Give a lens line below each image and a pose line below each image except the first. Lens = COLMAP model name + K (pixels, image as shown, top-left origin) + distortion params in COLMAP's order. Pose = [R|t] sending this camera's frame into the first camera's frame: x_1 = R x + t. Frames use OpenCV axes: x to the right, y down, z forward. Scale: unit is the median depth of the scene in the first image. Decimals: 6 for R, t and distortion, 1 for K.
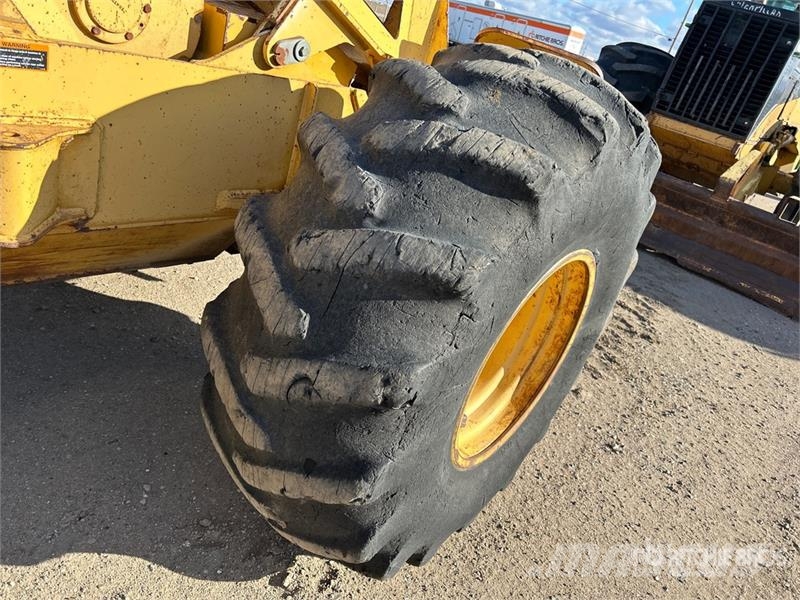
lens RADIAL K [[609.5, 0, 406.8], [0, 609.5, 297.4], [0, 0, 1]] dist [0.055111, -0.066523]
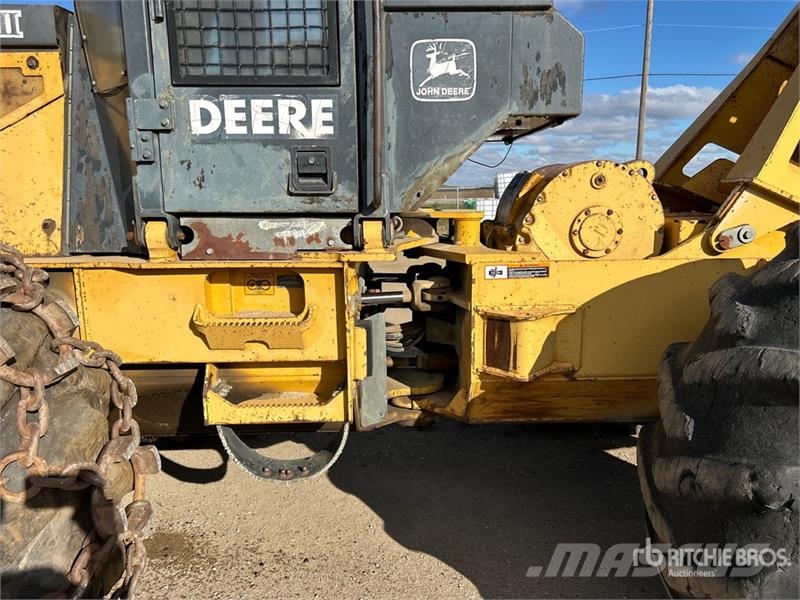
lens RADIAL K [[609.5, 0, 406.8], [0, 609.5, 297.4], [0, 0, 1]] dist [0.055111, -0.066523]
pose [[0.618031, -0.148281, -0.772043, 0.441230], [-0.149962, 0.941782, -0.300929, 0.235225], [0.771719, 0.301760, 0.559813, -0.200321]]
